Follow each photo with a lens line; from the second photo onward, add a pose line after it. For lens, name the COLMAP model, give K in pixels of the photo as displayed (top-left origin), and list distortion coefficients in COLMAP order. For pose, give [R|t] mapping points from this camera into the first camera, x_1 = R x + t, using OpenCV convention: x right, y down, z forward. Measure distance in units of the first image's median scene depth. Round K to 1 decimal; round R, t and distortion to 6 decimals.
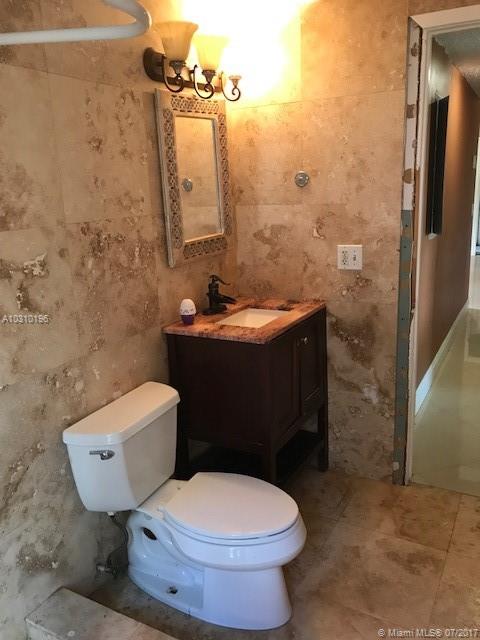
lens RADIAL K [[529.3, 0, 239.5], [0, 529.3, 319.0], [0, 0, 1]] dist [0.039158, -0.033943]
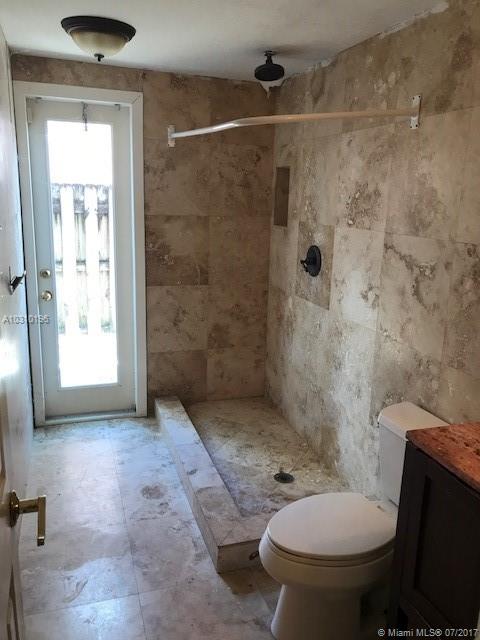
lens RADIAL K [[529.3, 0, 239.0], [0, 529.3, 318.9], [0, 0, 1]] dist [0.039158, -0.033943]
pose [[-0.684498, 0.190829, -0.703596, 0.687224], [-0.179536, 0.891281, 0.416396, -0.360339], [0.706562, 0.411342, -0.575819, 1.201410]]
